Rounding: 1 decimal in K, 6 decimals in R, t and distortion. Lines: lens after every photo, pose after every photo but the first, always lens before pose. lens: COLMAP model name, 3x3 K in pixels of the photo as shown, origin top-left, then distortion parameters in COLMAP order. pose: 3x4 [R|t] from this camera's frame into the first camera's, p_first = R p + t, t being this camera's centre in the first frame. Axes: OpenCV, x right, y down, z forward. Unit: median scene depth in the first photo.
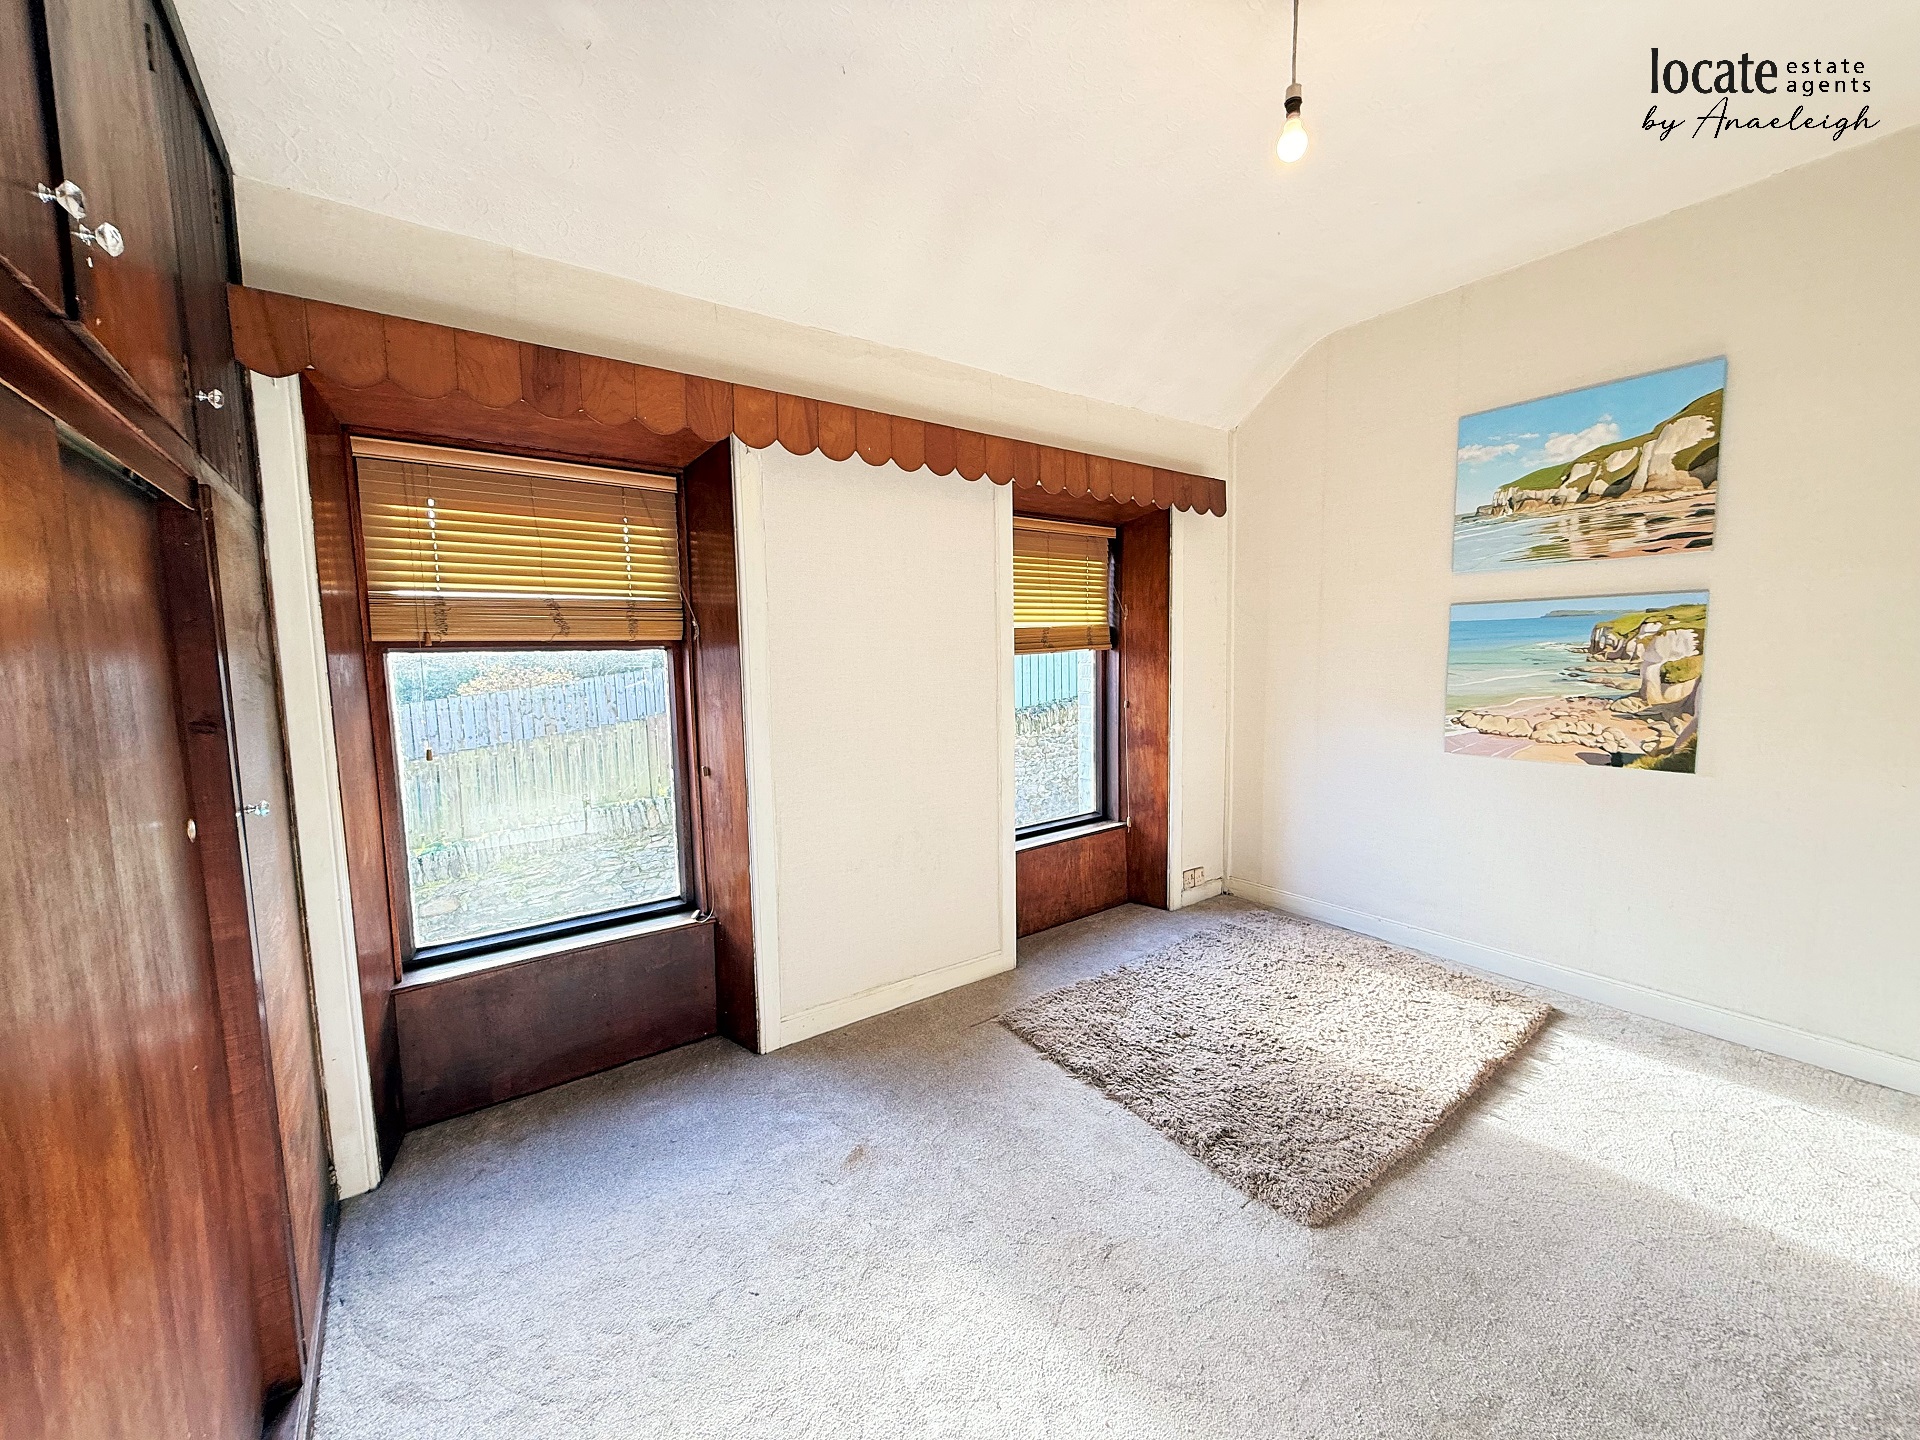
lens RADIAL K [[757.5, 0, 960.0], [0, 757.5, 720.0], [0, 0, 1]] dist [-0.000142, -0.000058]
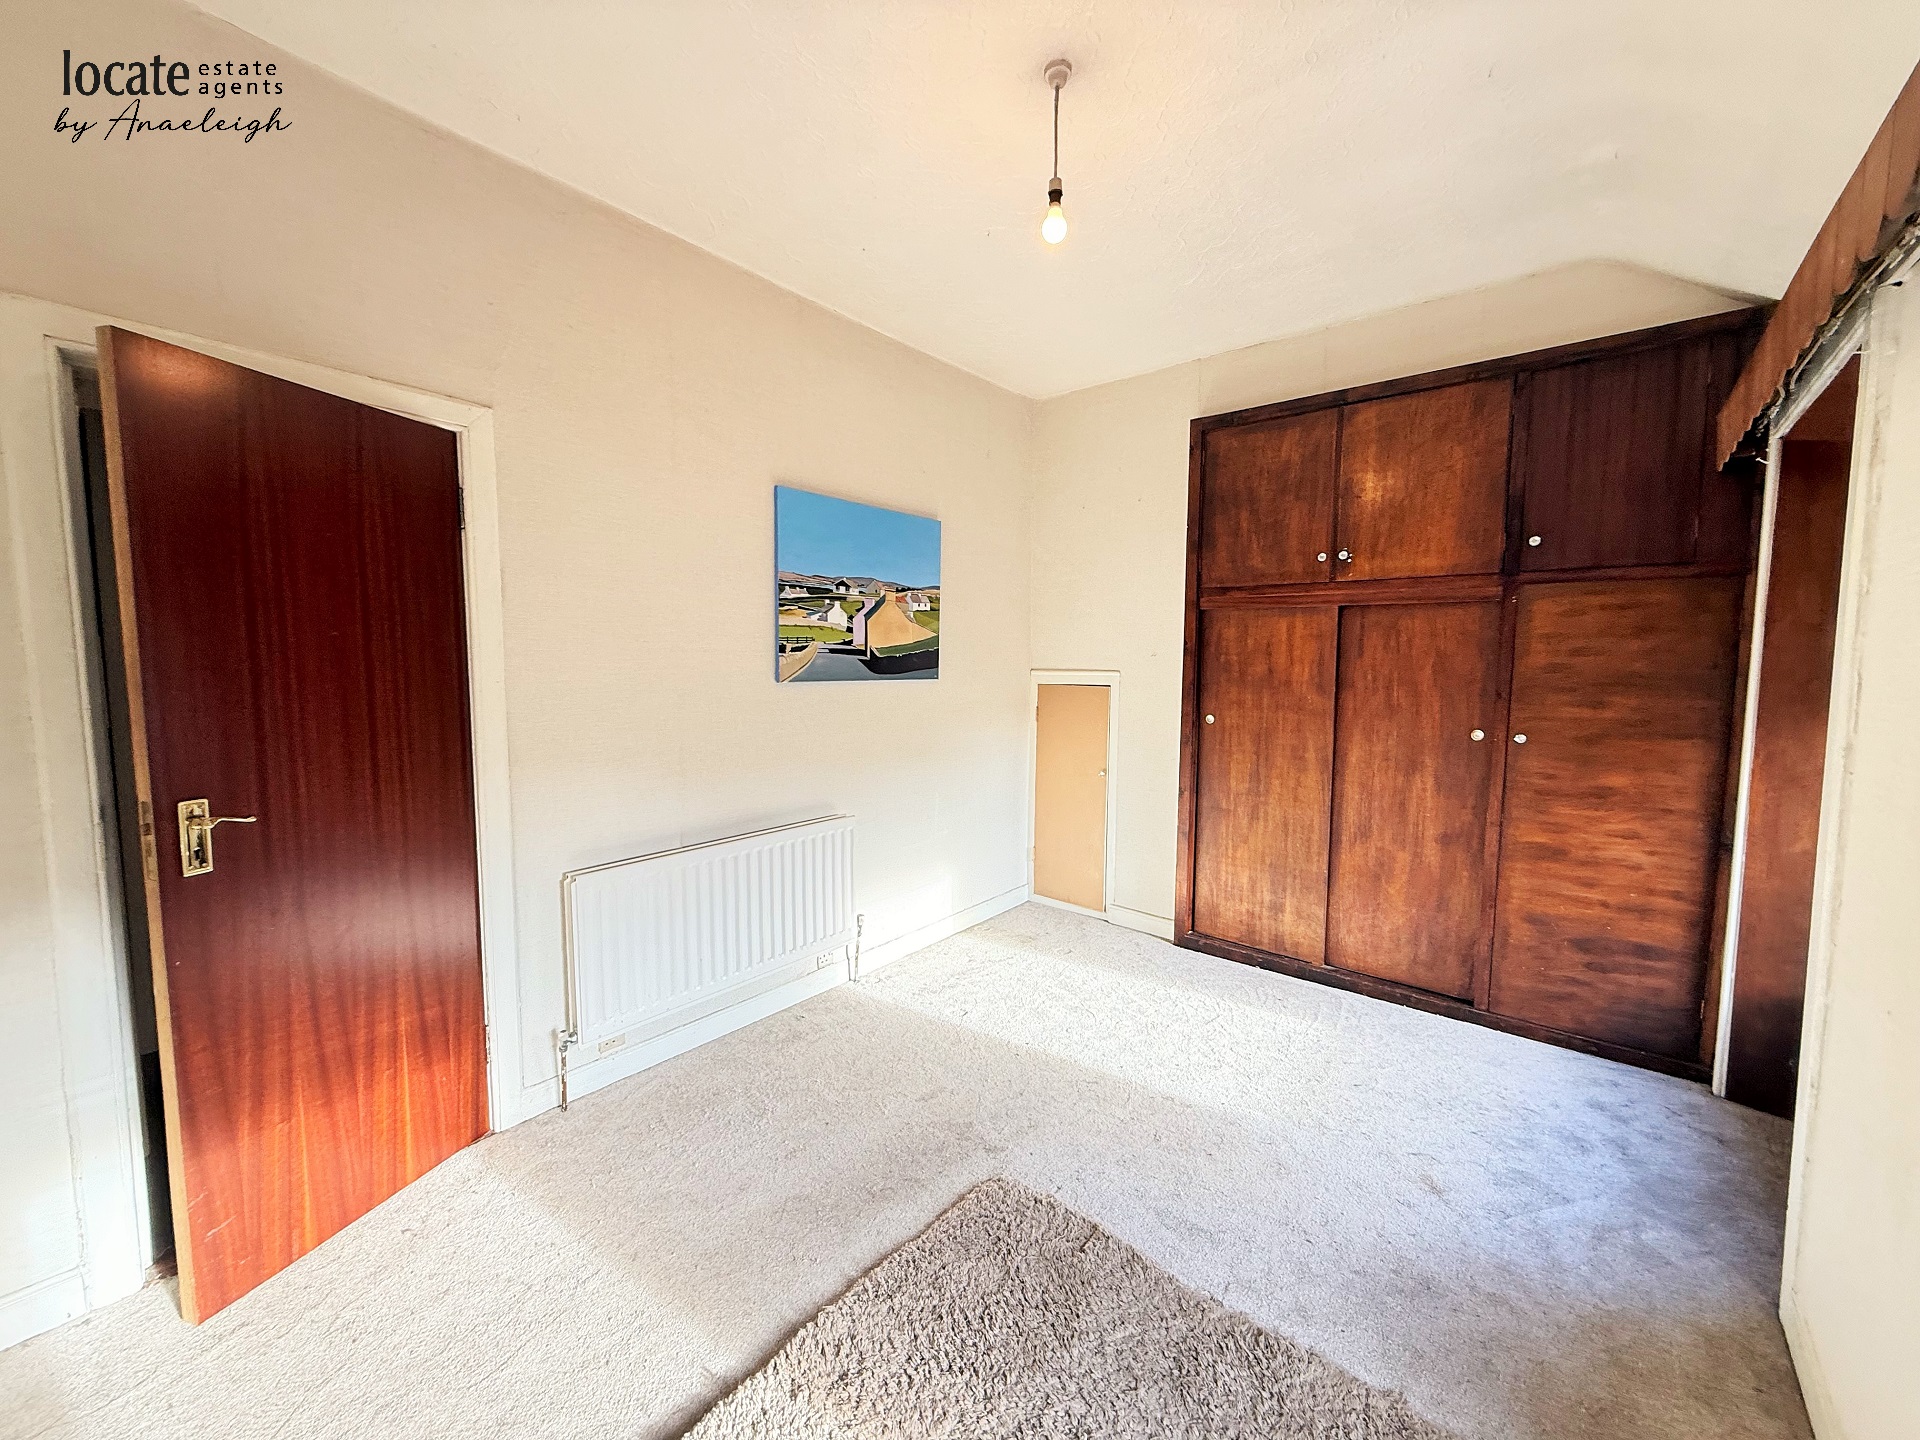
lens RADIAL K [[764.5, 0, 952.8], [0, 764.5, 719.9], [0, 0, 1]] dist [-0.002440, -0.000424]
pose [[-0.972520, 0.030804, -0.230773, 0.450069], [-0.012300, 0.983026, 0.183051, -0.122335], [0.232494, 0.180860, -0.955634, 1.105251]]
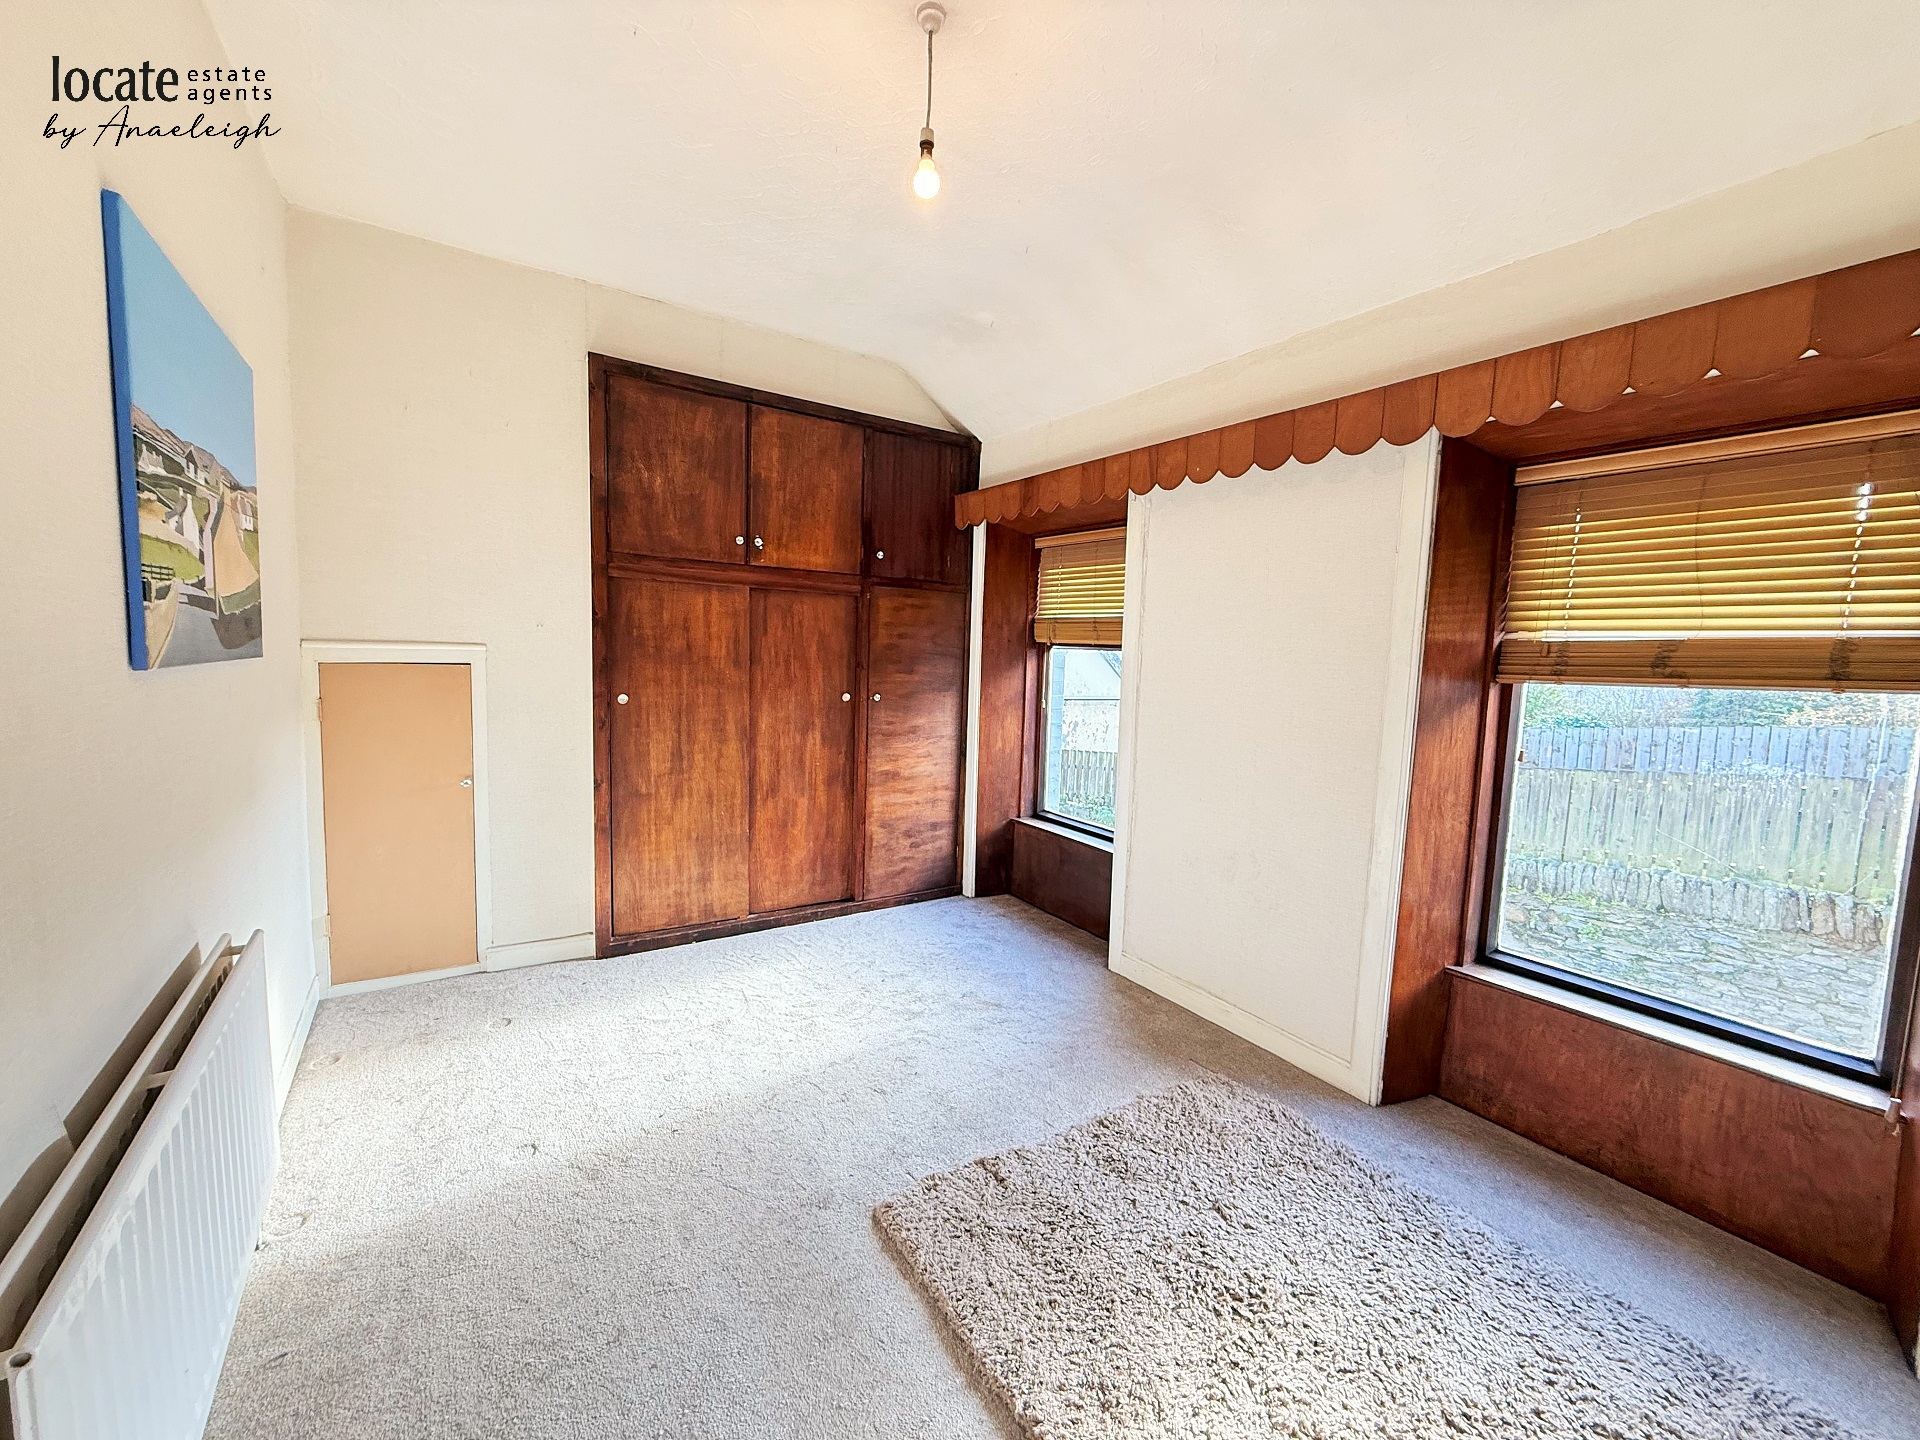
lens RADIAL K [[764.5, 0, 952.8], [0, 764.5, 719.9], [0, 0, 1]] dist [-0.002440, -0.000424]
pose [[-0.050231, 0.108852, -0.992788, 0.812478], [-0.131244, 0.984703, 0.114606, -0.069540], [0.990077, 0.136055, -0.035177, 0.597026]]
